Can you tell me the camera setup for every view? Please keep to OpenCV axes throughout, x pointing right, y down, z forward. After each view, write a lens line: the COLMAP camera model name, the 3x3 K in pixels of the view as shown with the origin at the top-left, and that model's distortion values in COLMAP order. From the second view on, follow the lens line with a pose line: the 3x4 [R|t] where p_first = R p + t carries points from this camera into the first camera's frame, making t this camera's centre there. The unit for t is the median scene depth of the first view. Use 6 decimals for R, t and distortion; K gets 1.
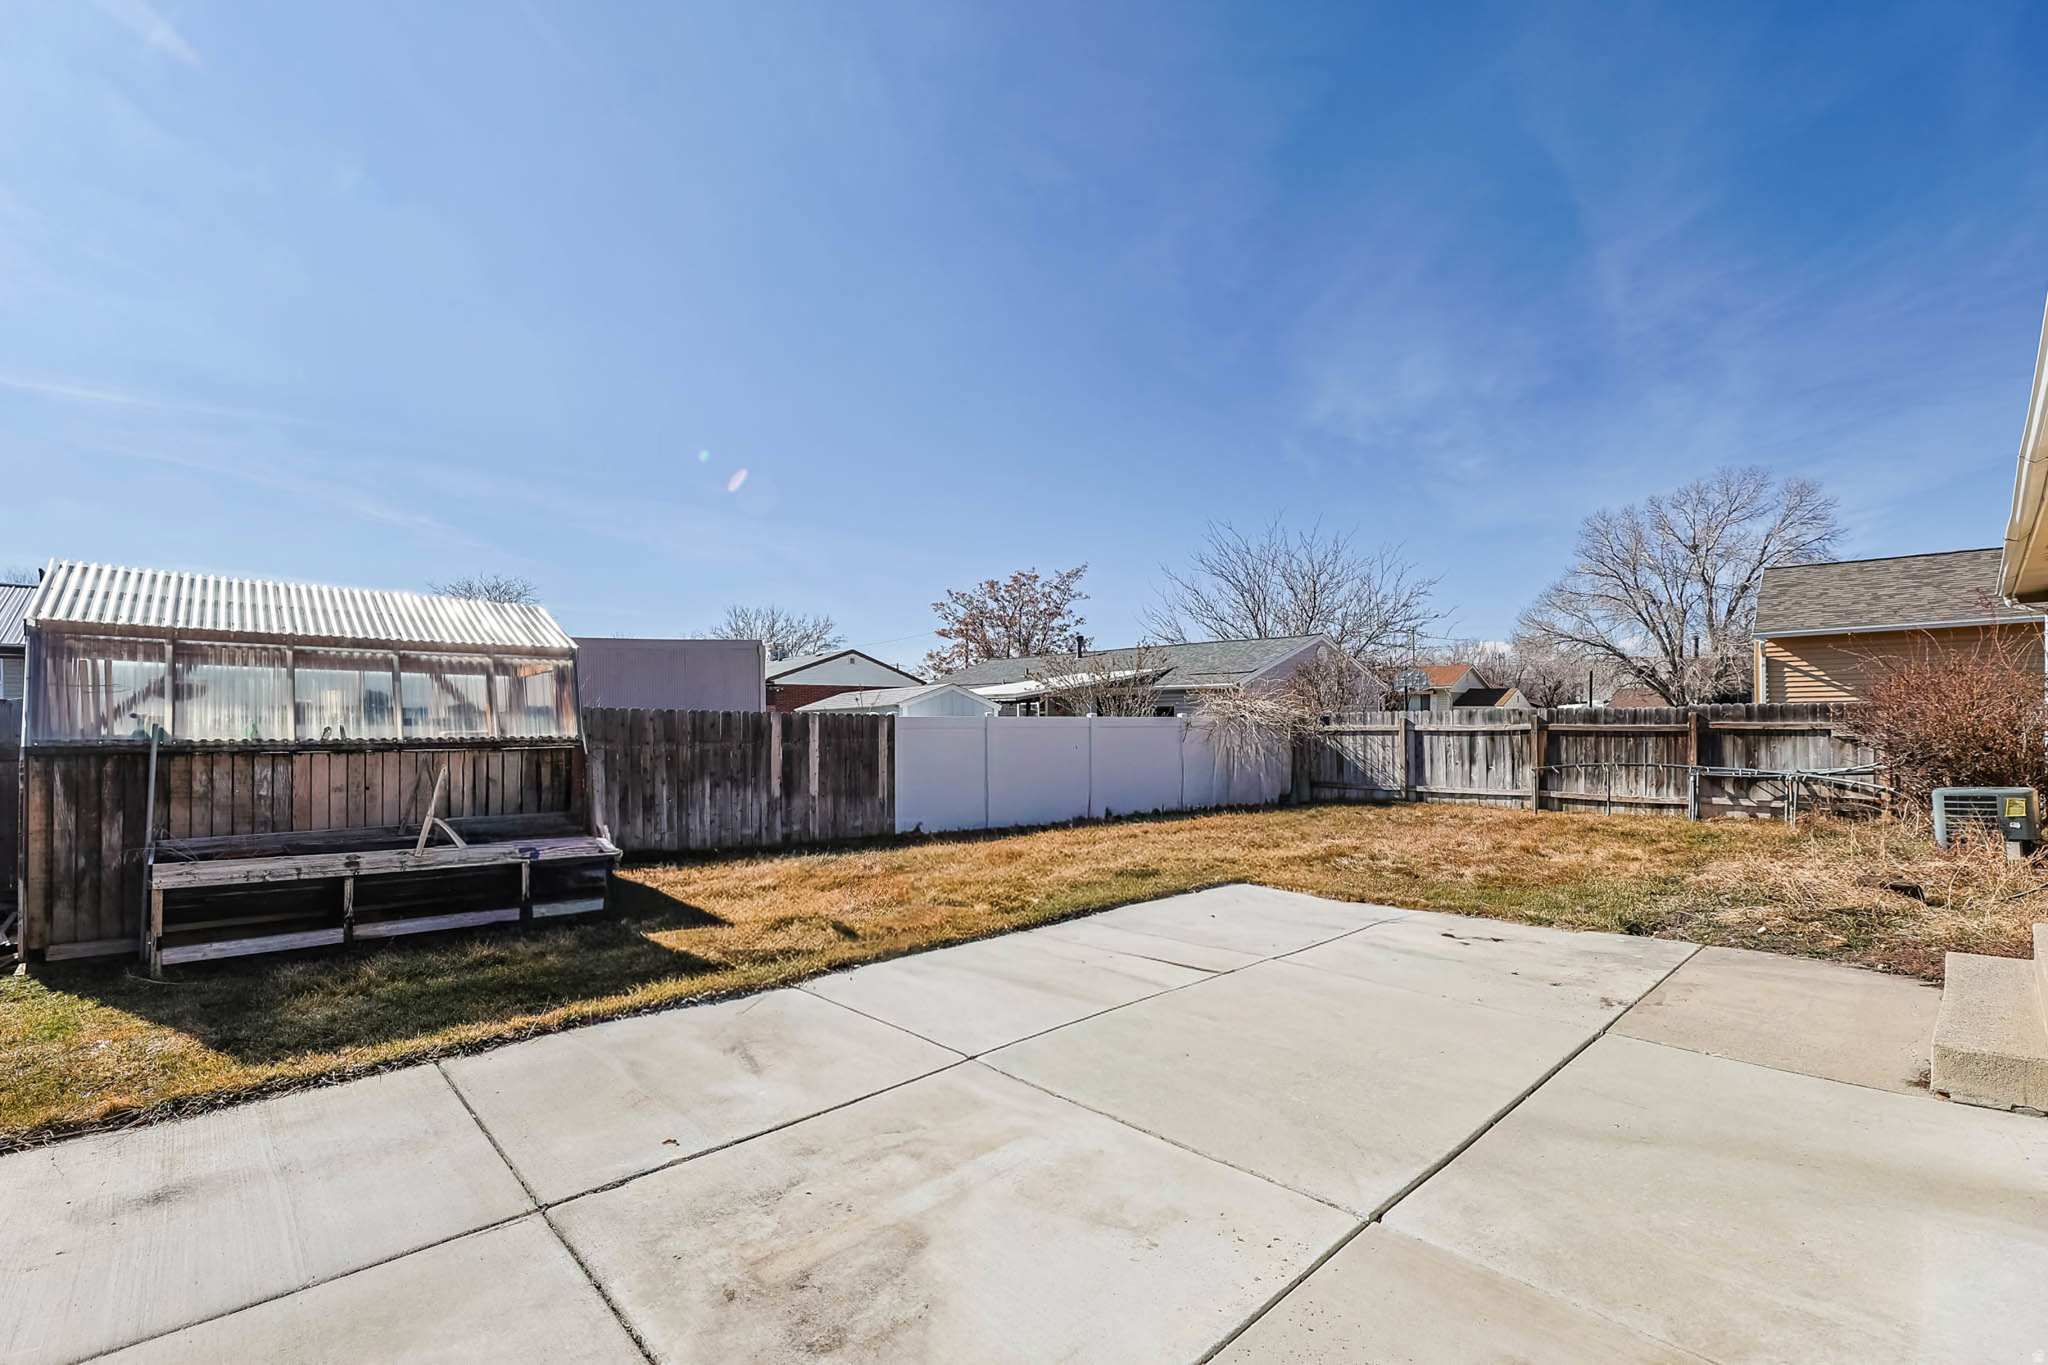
lens RADIAL K [[884.3, 0, 1023.5], [0, 884.3, 718.0], [0, 0, 1]] dist [-0.001944, -0.000379]
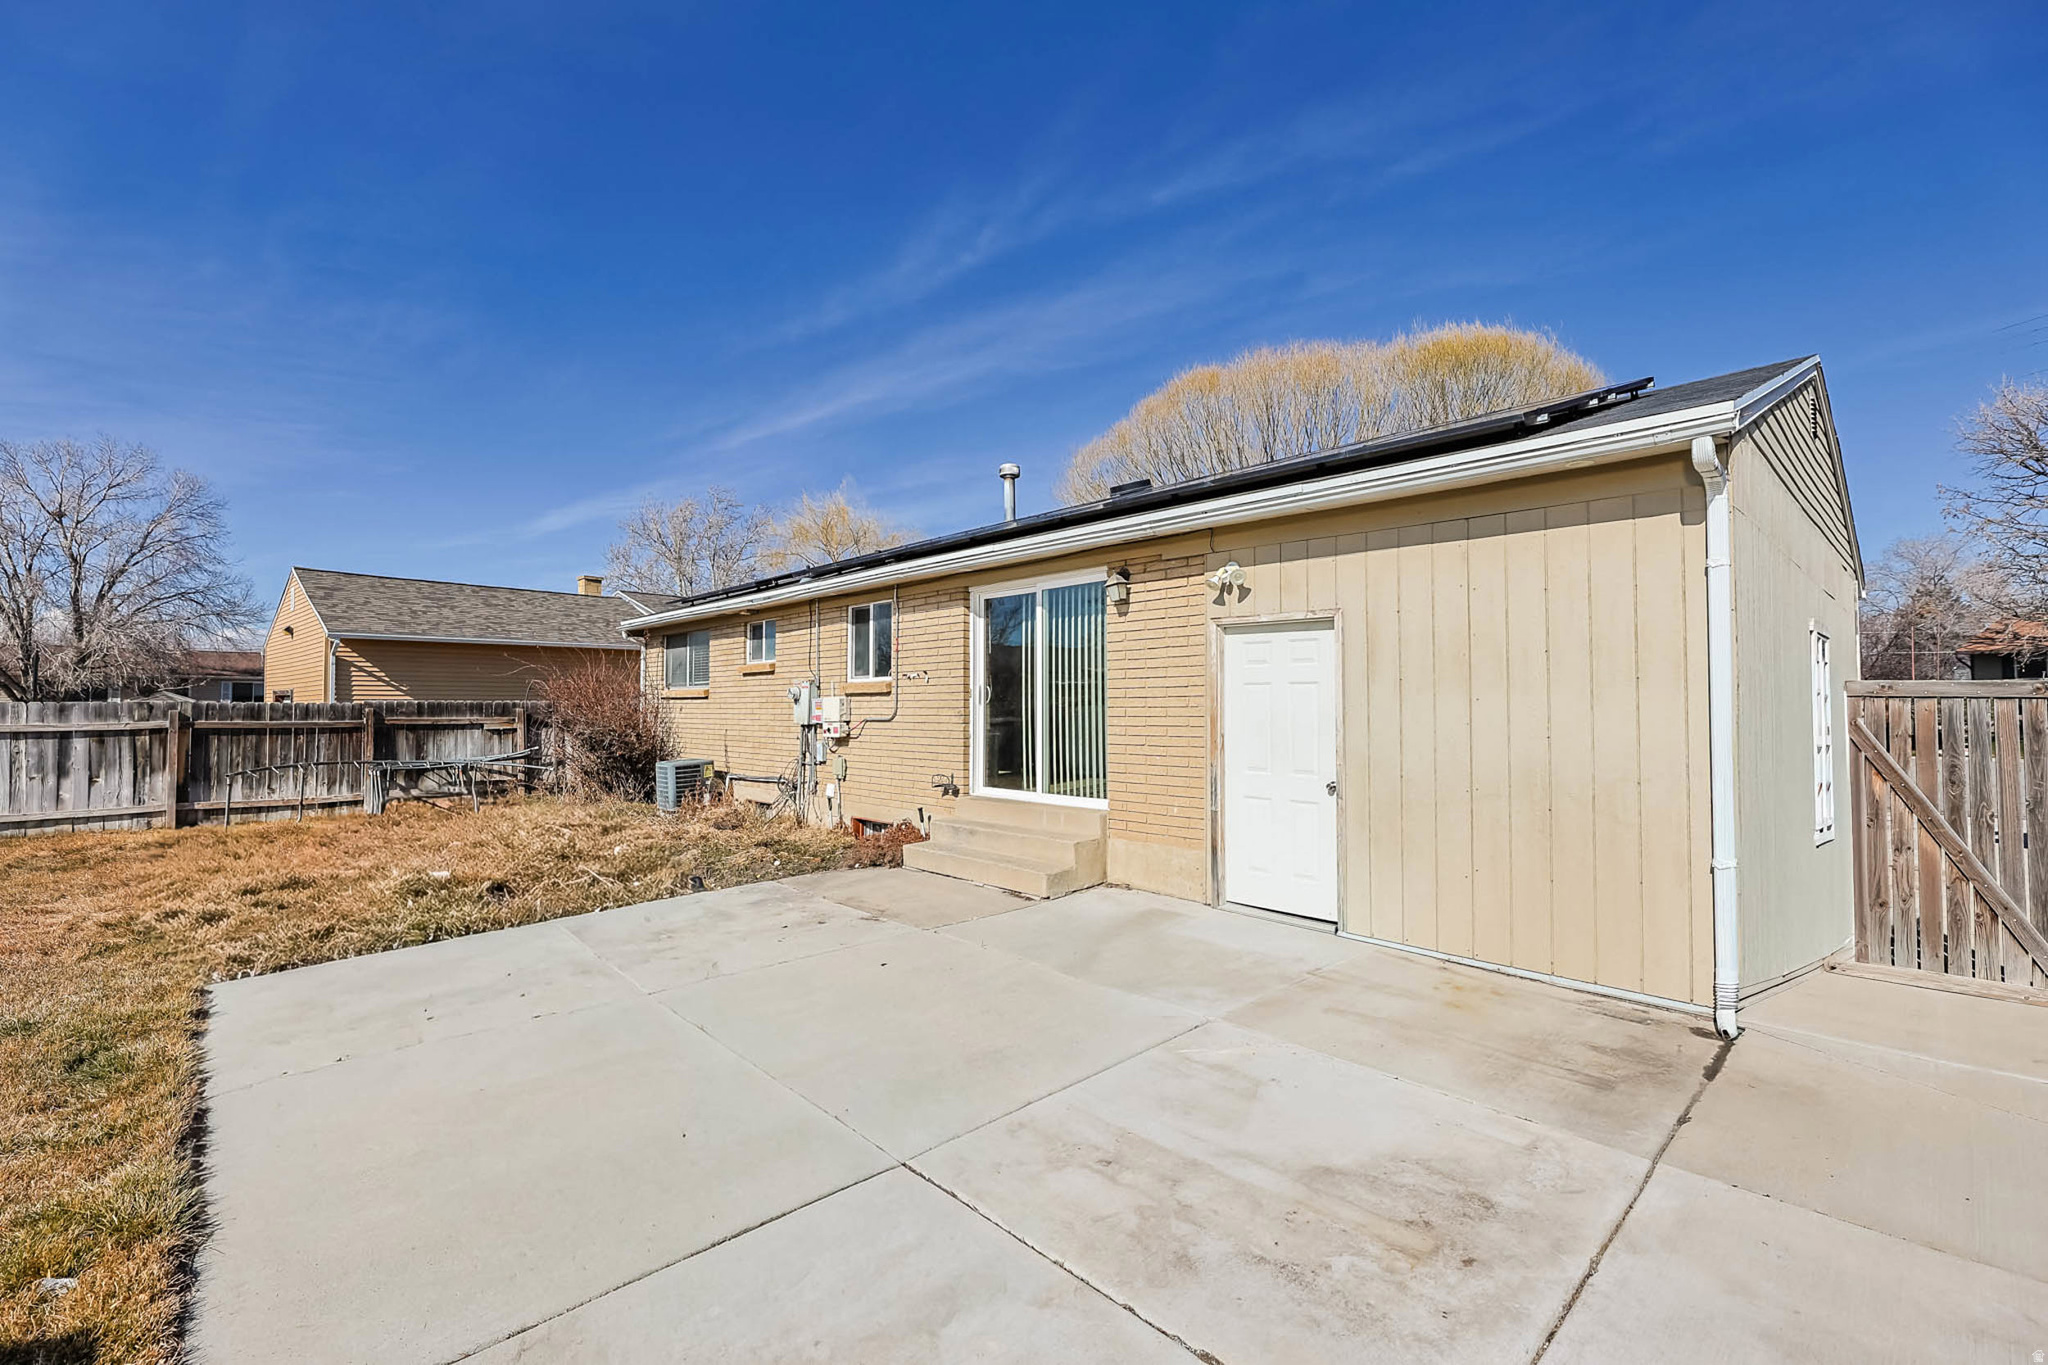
lens RADIAL K [[853.6, 0, 1024.0], [0, 853.6, 682.5], [0, 0, 1]] dist [-0.002657, -0.000157]
pose [[0.000689, 0.038380, 0.999263, -0.214481], [-0.000224, 0.999263, -0.038380, 0.001493], [-1.000000, -0.000198, 0.000697, 0.239902]]
